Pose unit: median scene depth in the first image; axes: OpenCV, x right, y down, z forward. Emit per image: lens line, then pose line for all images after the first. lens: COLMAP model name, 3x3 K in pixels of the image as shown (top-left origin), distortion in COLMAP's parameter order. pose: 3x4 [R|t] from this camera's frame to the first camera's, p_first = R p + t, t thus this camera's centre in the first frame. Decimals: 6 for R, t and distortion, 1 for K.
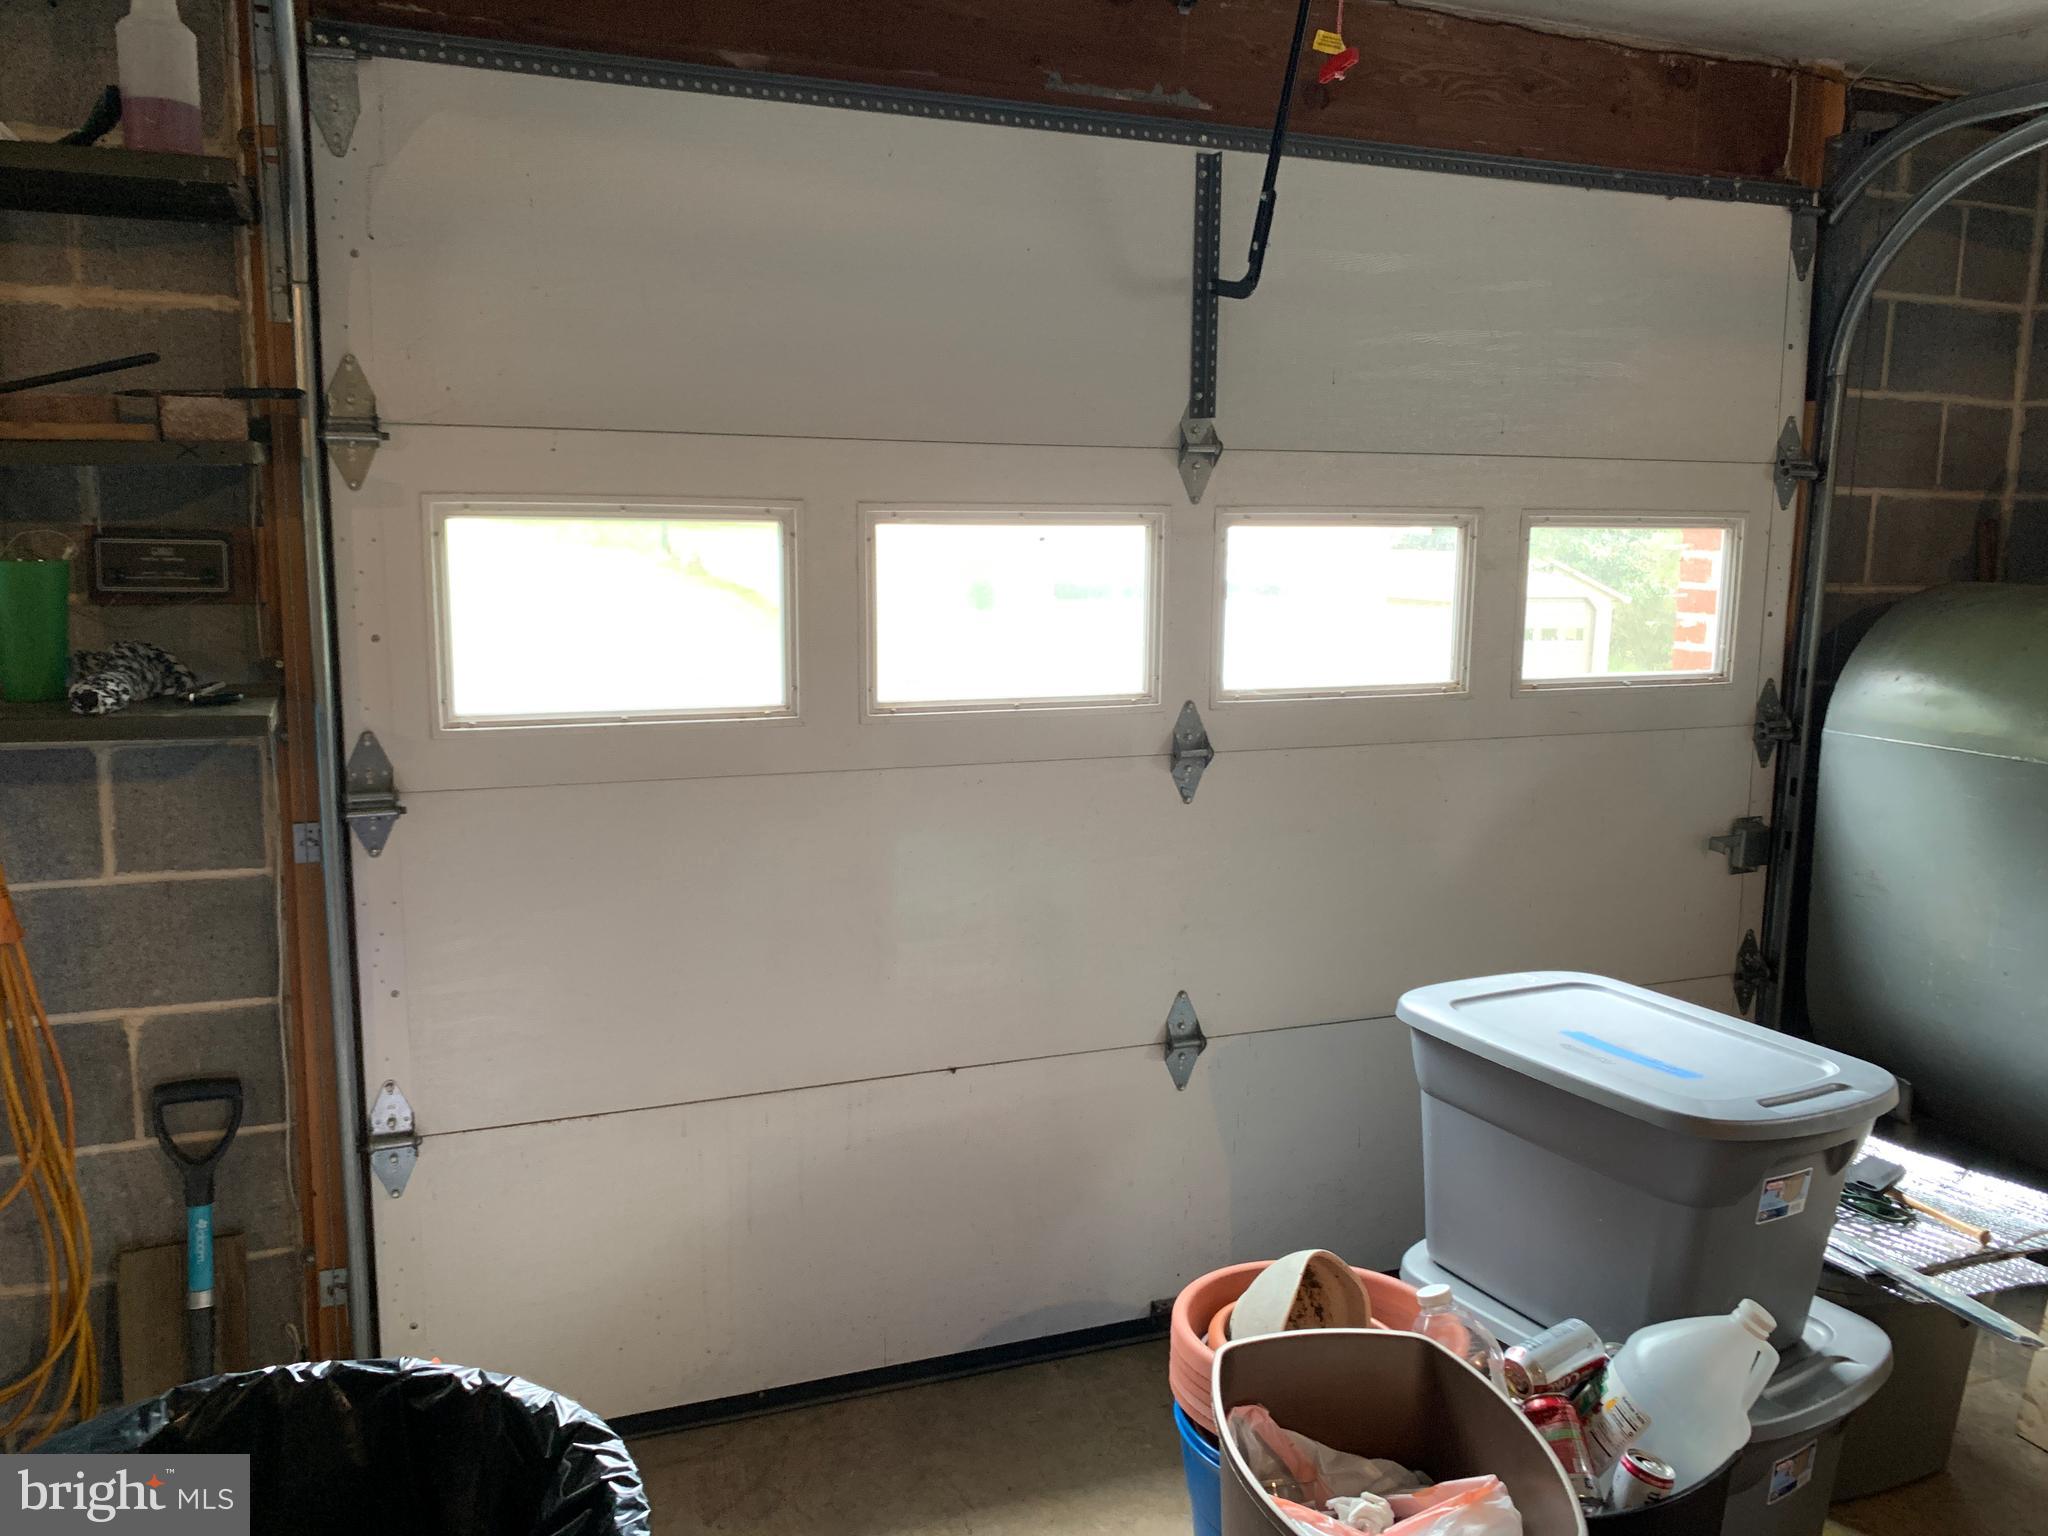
lens RADIAL K [[1568.2, 0, 1024.0], [0, 1568.2, 768.0], [0, 0, 1]] dist [0.004901, -0.005286]
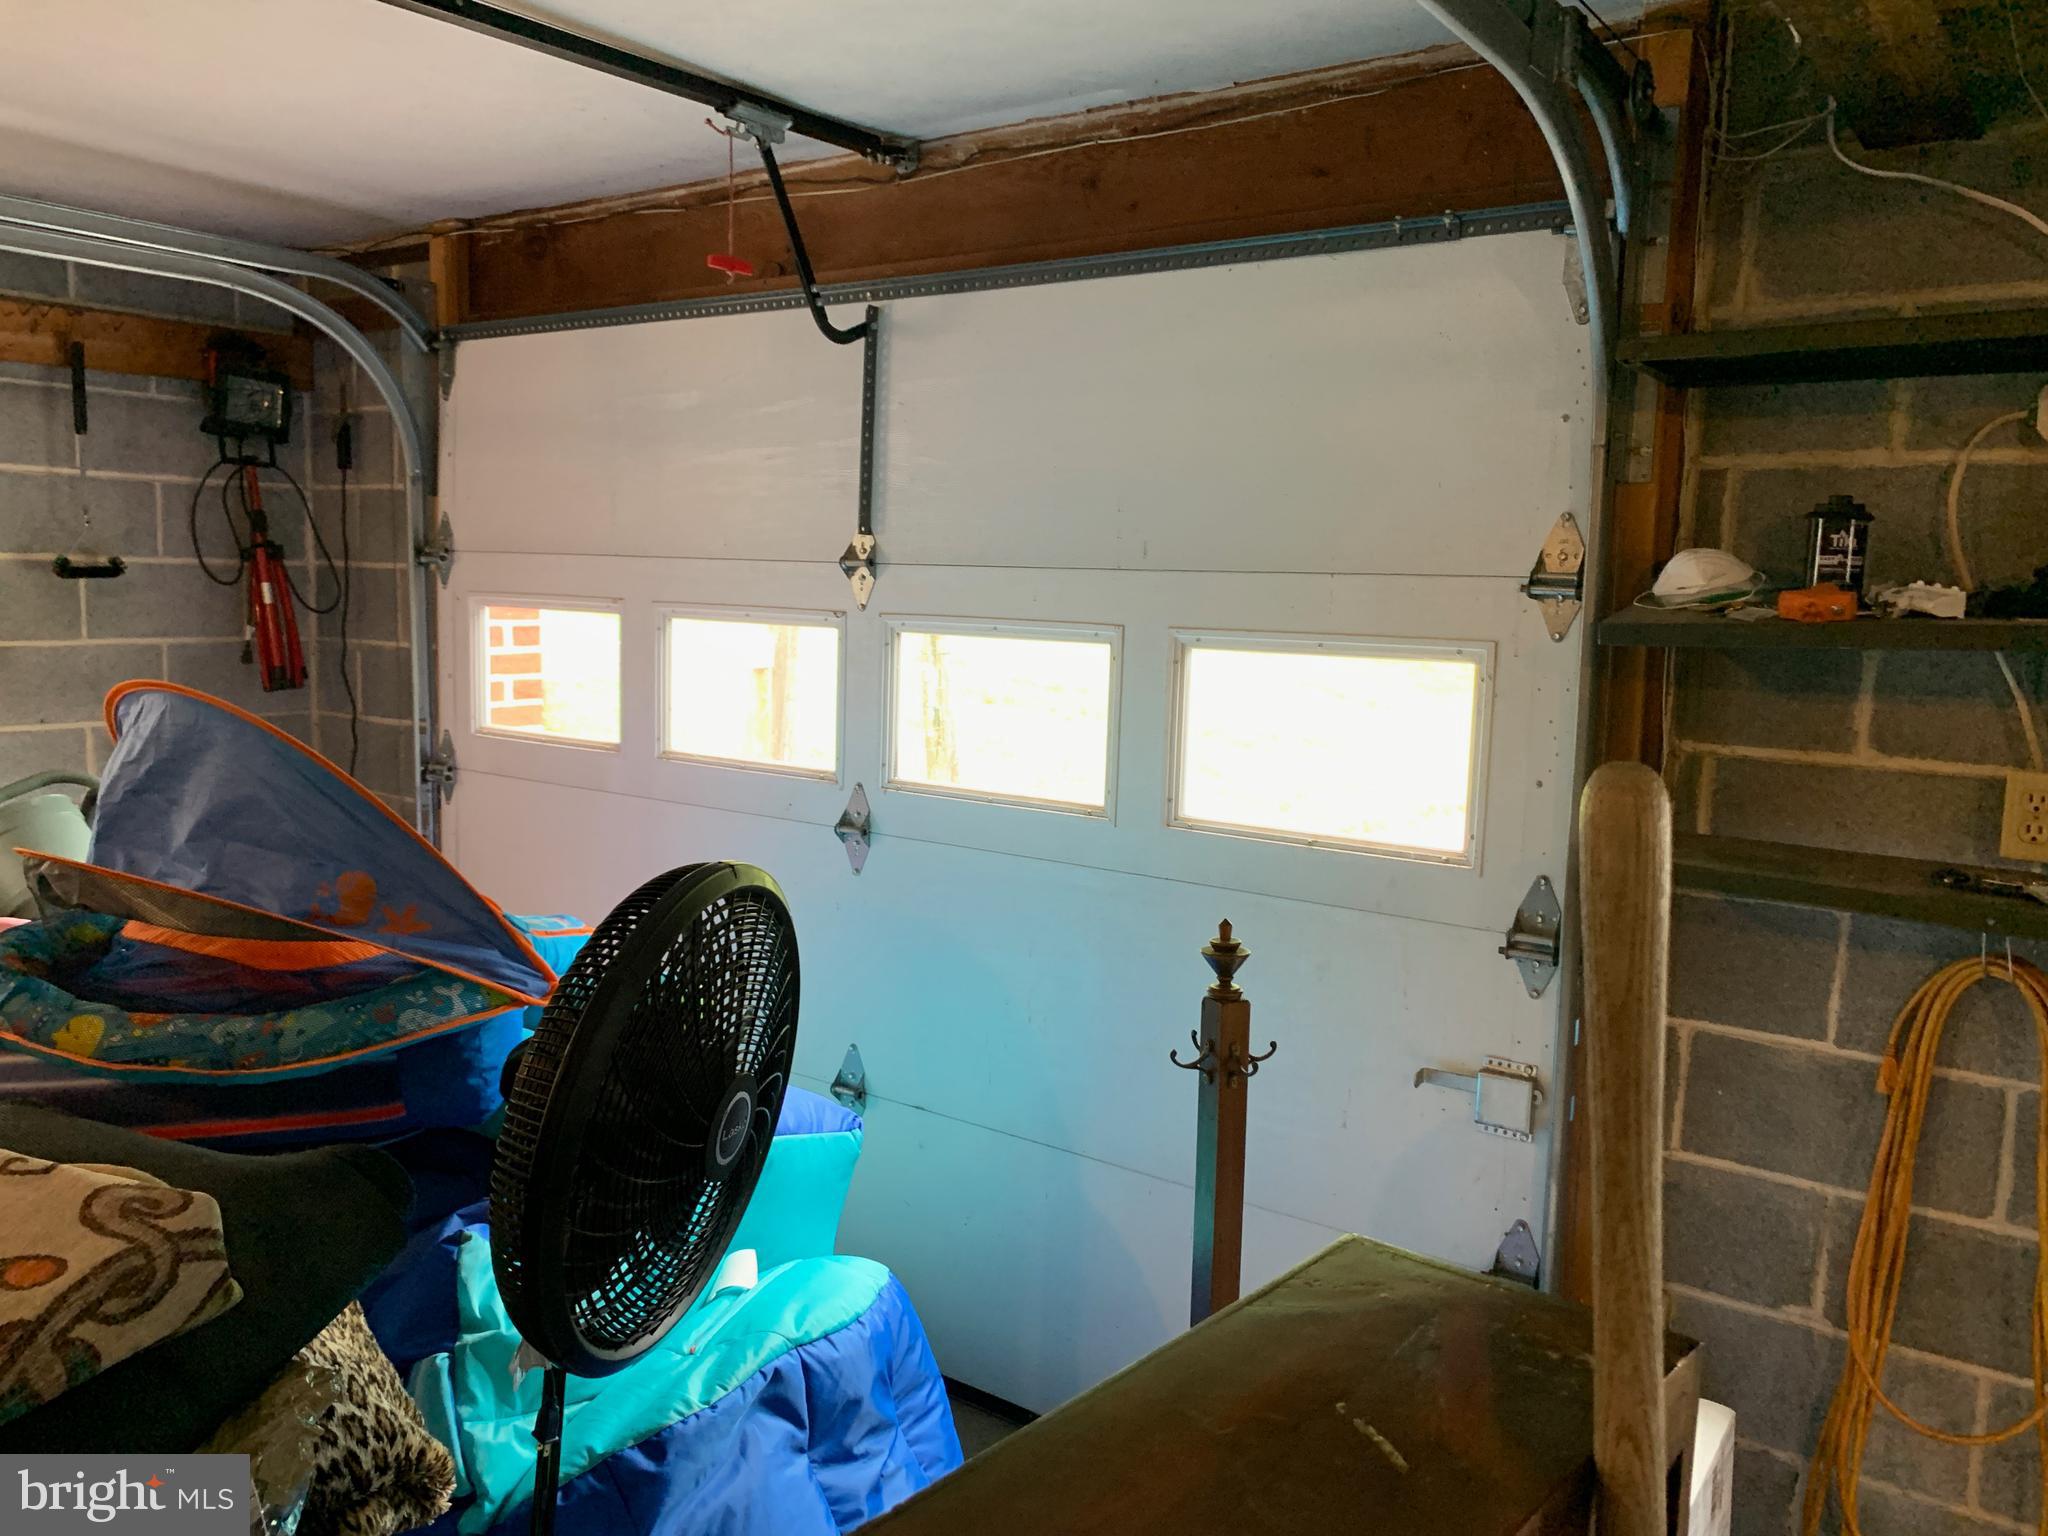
lens RADIAL K [[1568.2, 0, 1024.0], [0, 1568.2, 768.0], [0, 0, 1]] dist [0.004901, -0.005286]
pose [[0.546940, 0.092857, -0.832006, 1.083037], [-0.181931, 0.983262, -0.009859, -0.062617], [0.817164, 0.156760, 0.554679, 0.456822]]
